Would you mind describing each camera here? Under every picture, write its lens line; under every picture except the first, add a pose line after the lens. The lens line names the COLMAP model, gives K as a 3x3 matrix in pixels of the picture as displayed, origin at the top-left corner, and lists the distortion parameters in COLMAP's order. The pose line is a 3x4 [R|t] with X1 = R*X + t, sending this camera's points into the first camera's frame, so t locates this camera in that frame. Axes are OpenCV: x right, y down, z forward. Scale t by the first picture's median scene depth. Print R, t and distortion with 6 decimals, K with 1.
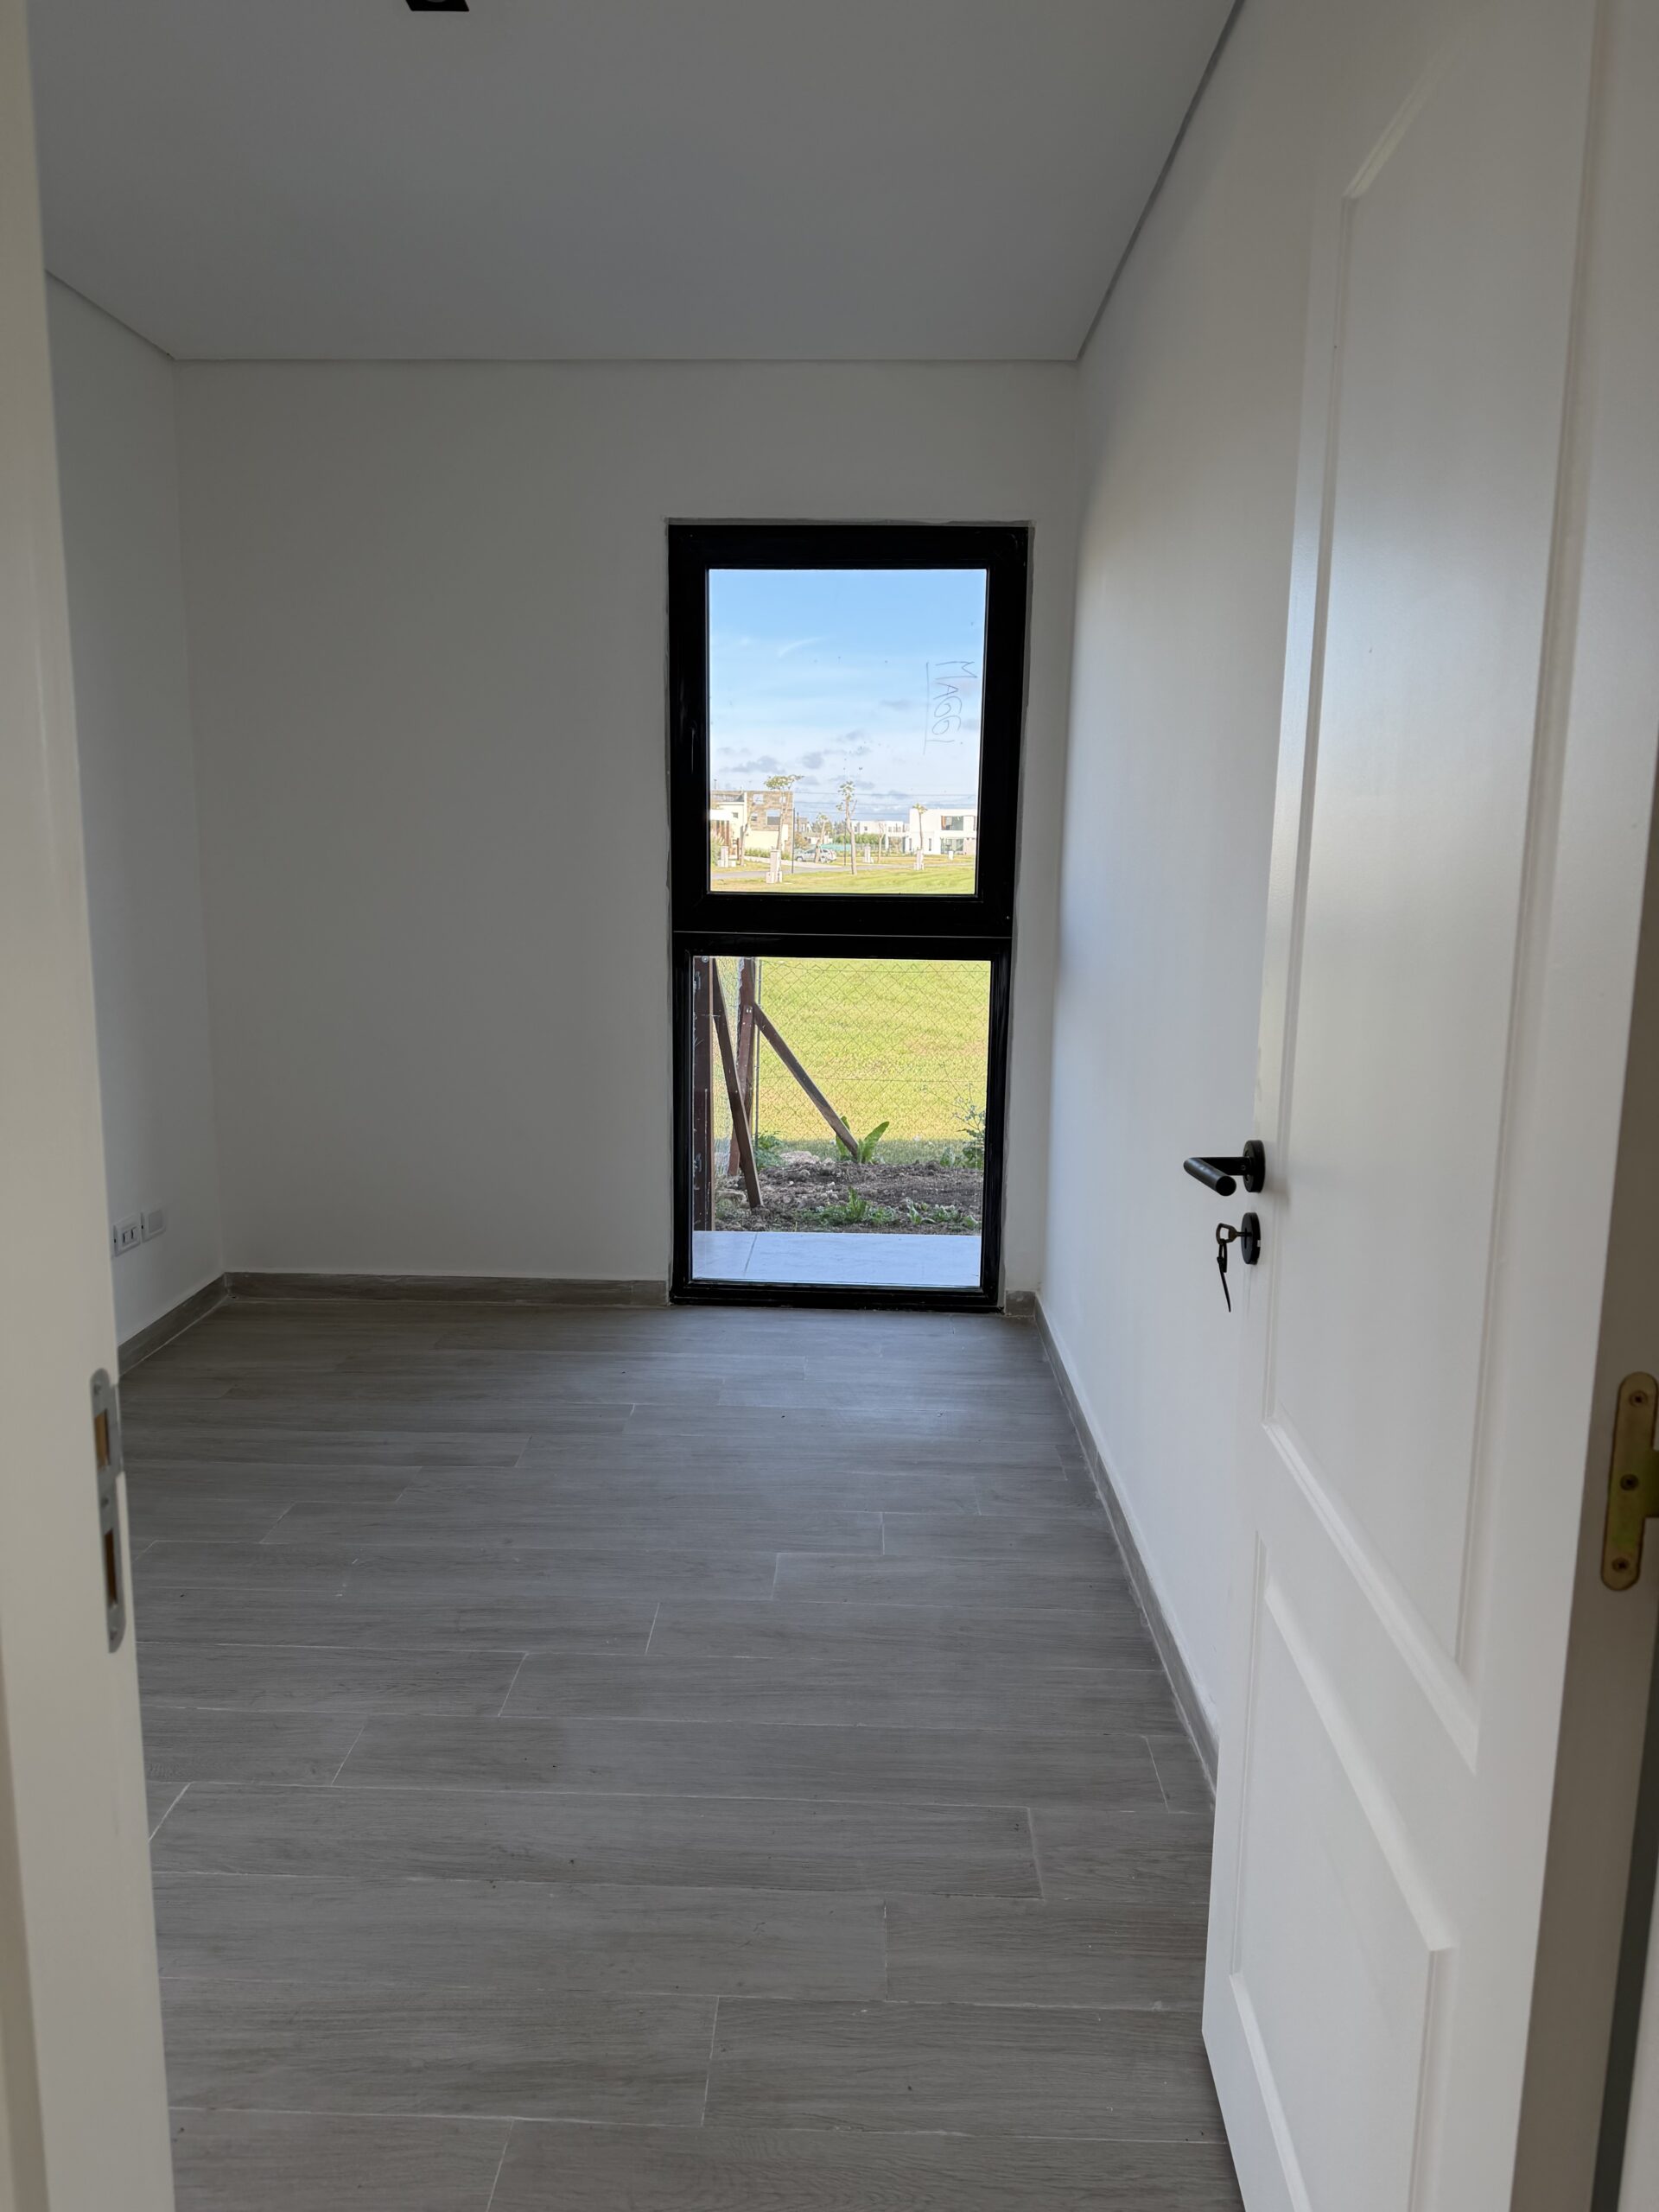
lens RADIAL K [[1545.5, 0, 786.6], [0, 1545.5, 1105.0], [0, 0, 1]] dist [0.064885, -0.070559]
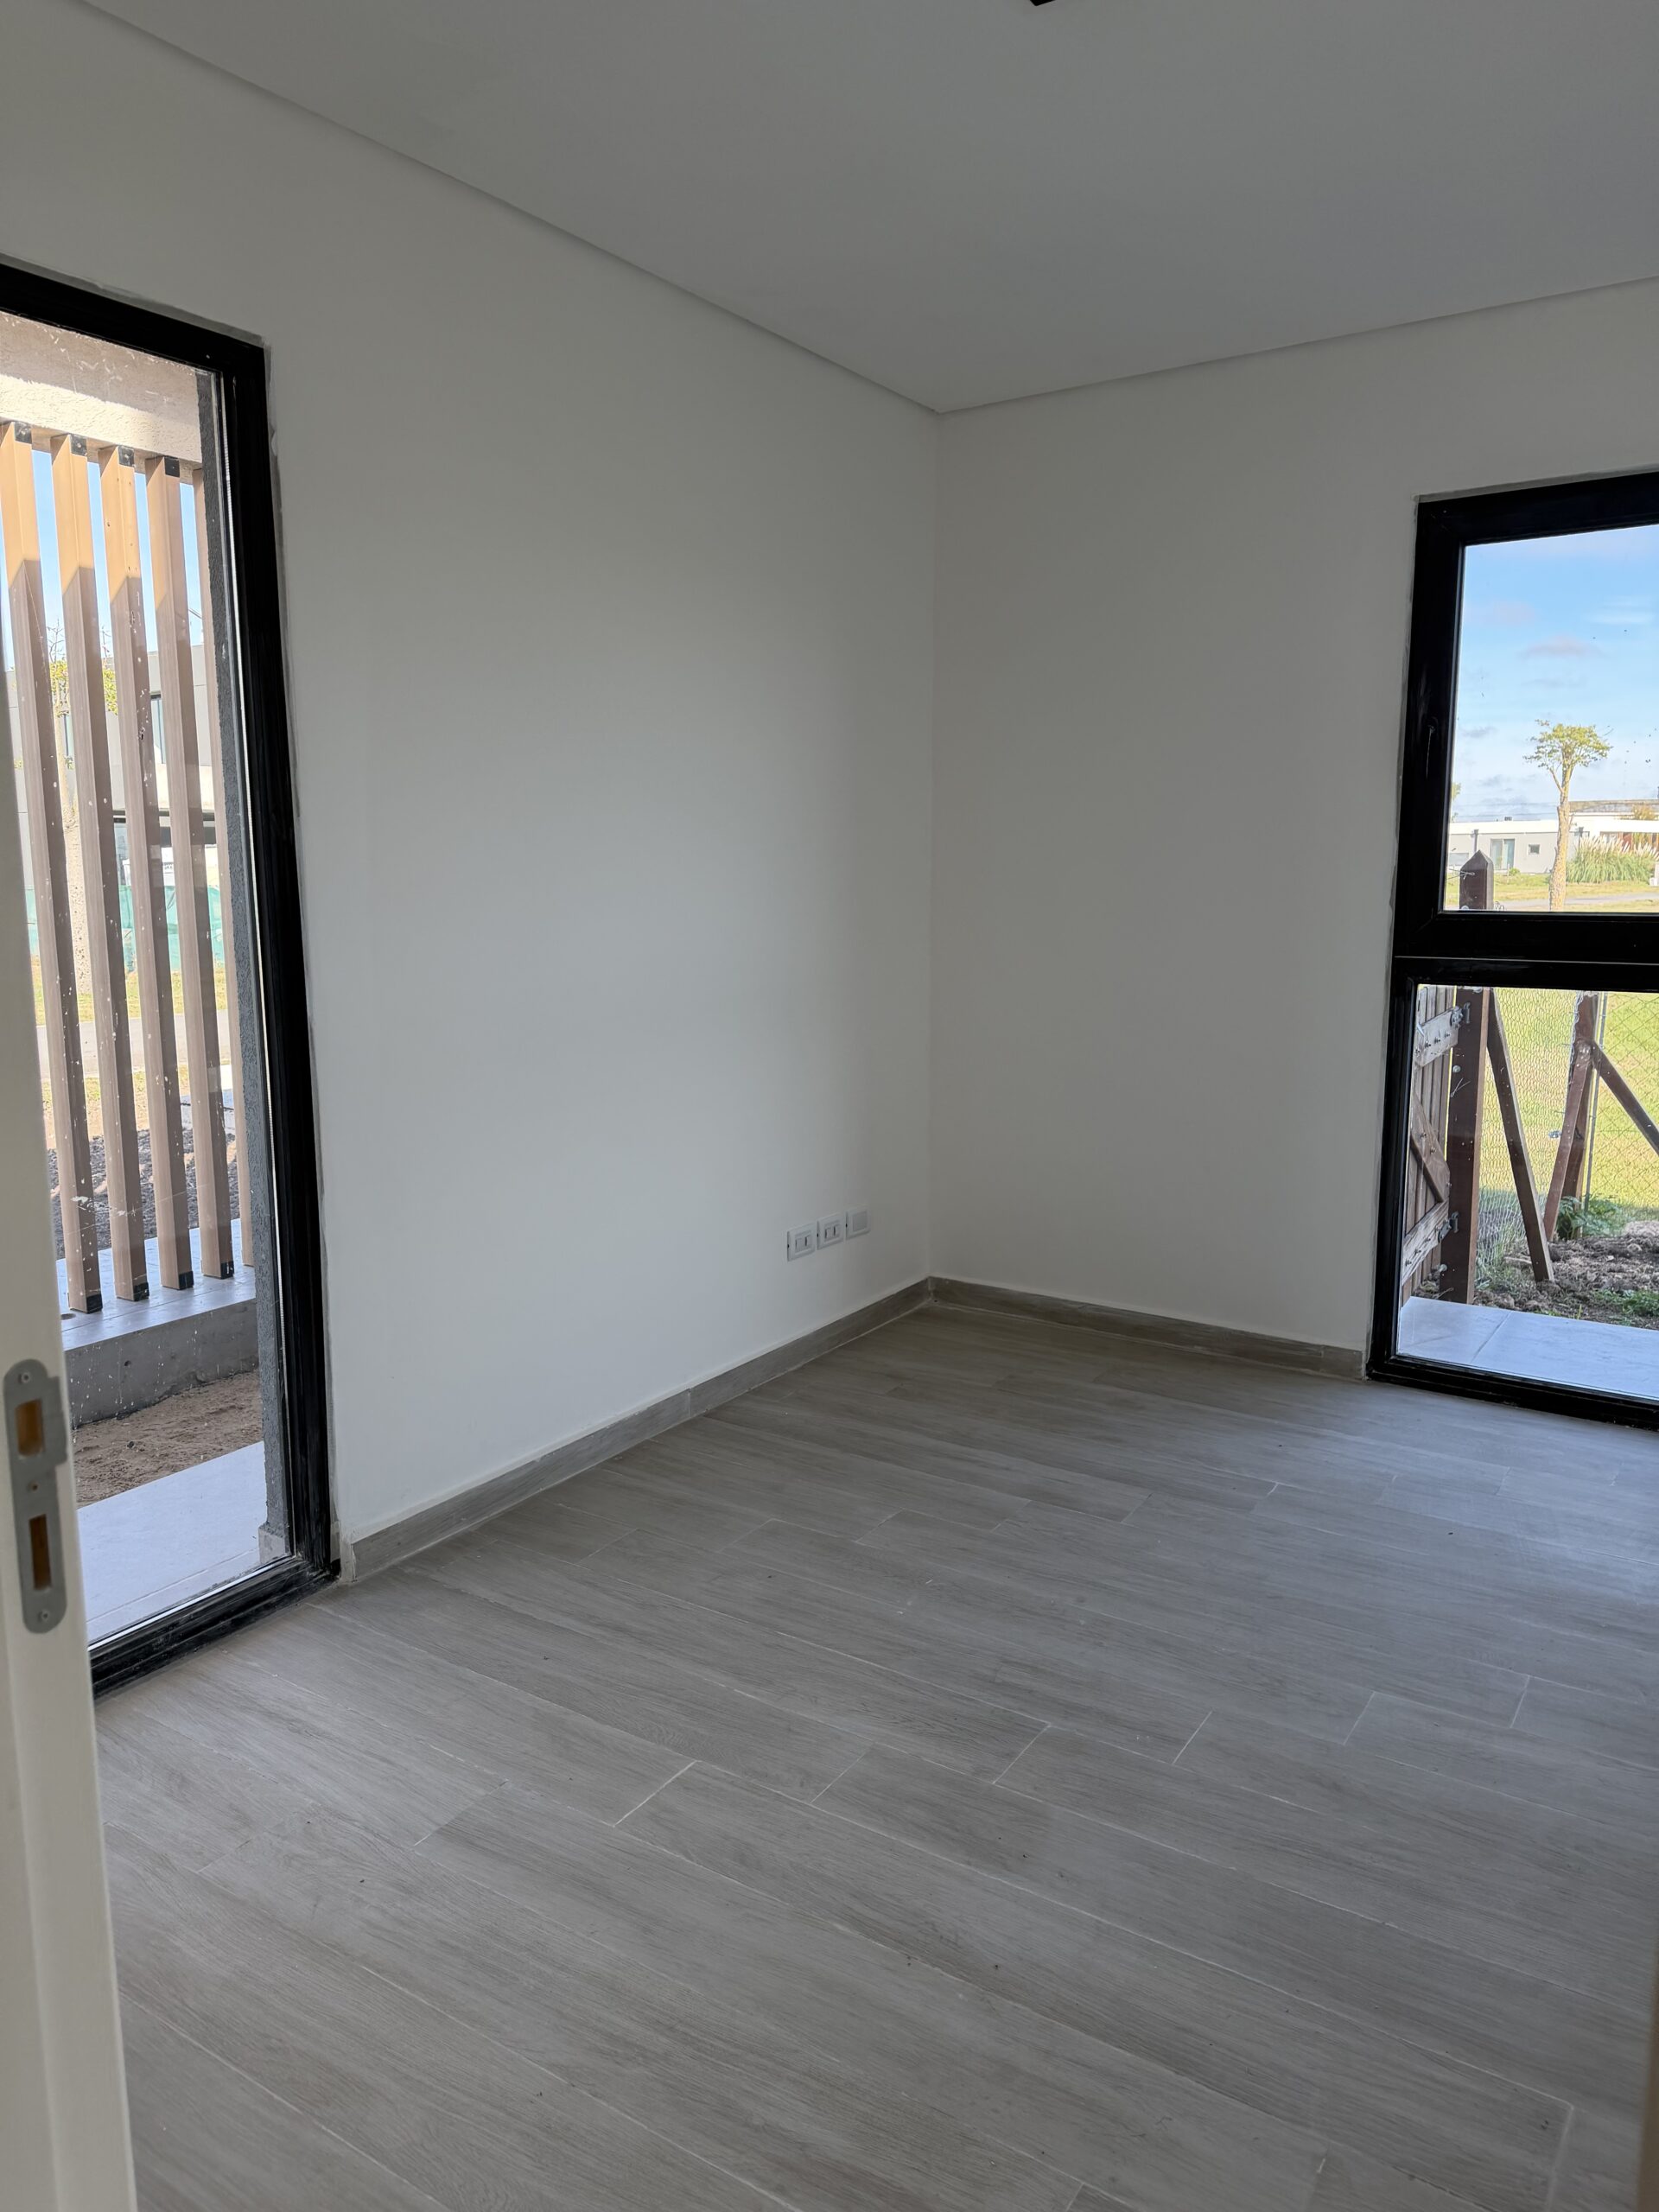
lens RADIAL K [[1545.5, 0, 820.5], [0, 1545.5, 1101.6], [0, 0, 1]] dist [0.064885, -0.070559]
pose [[0.860293, 0.071041, -0.504825, 0.175523], [-0.079200, 0.996845, 0.005312, -0.017042], [0.503610, 0.035412, 0.863205, 0.118427]]
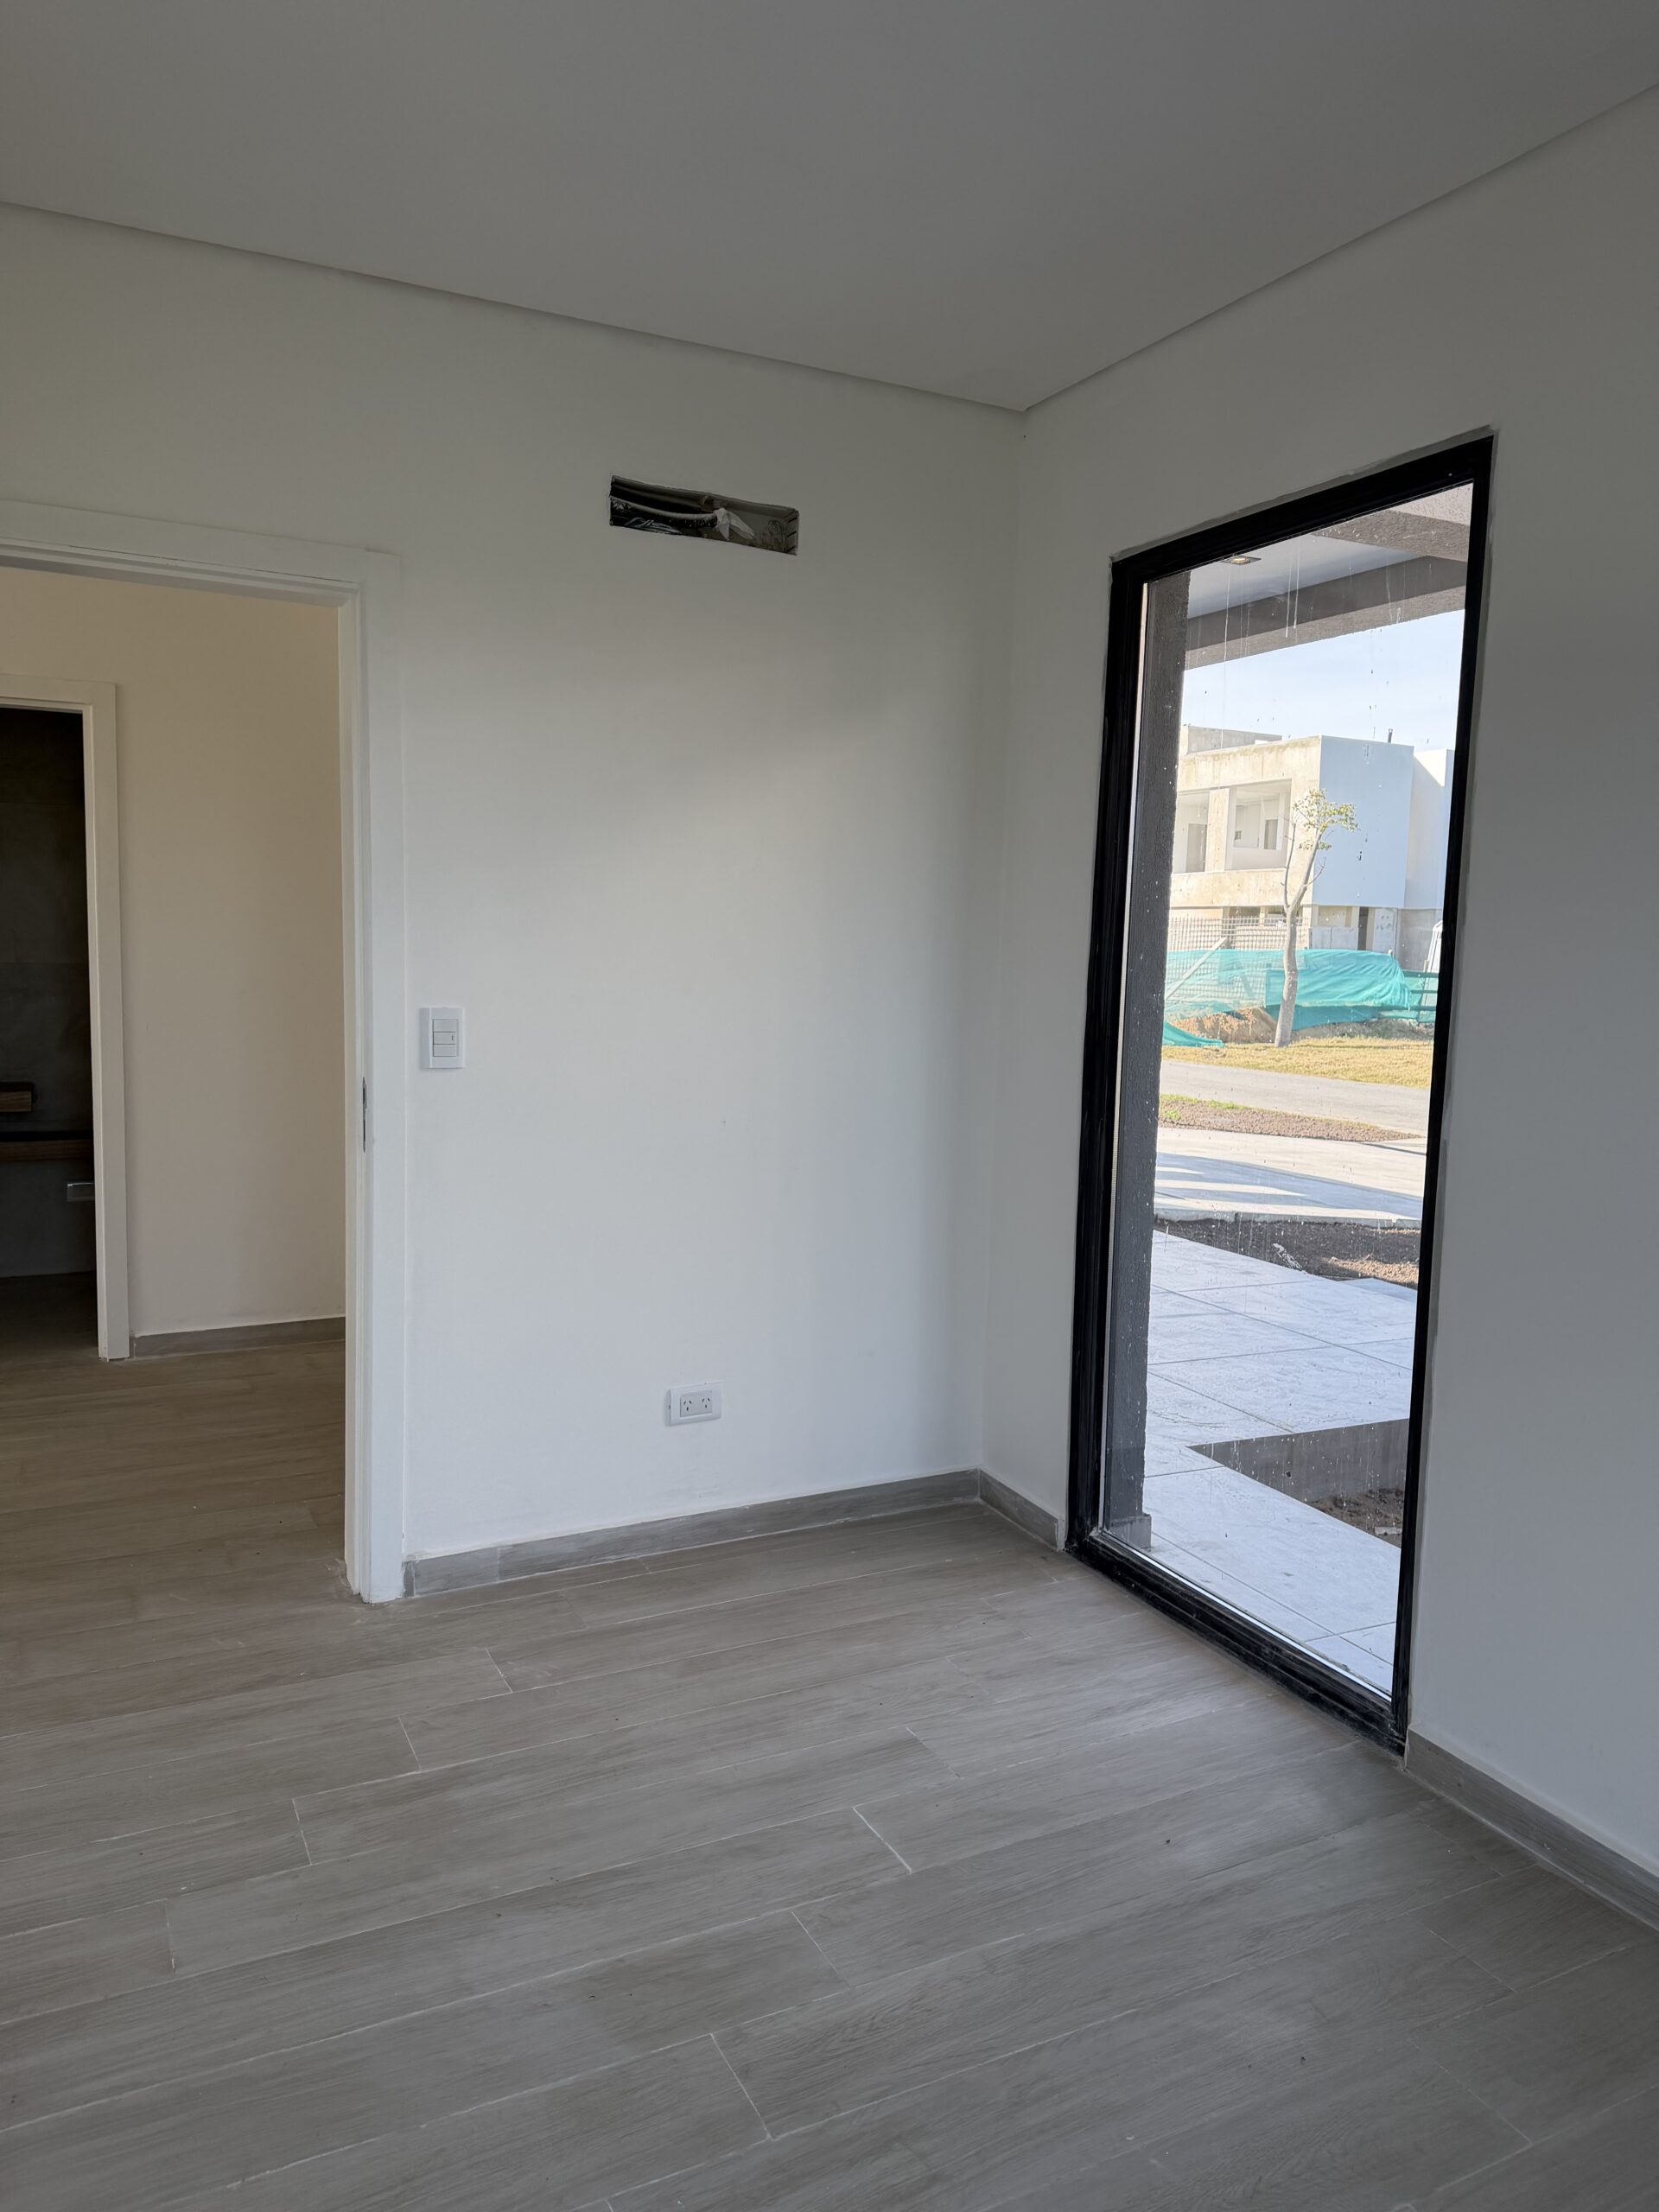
lens RADIAL K [[1545.5, 0, 825.6], [0, 1545.5, 1101.8], [0, 0, 1]] dist [0.064885, -0.070559]
pose [[-0.870491, 0.024810, -0.491559, 0.152026], [-0.110379, 0.963449, 0.244095, -0.281317], [0.479648, 0.266740, -0.835935, 1.597939]]
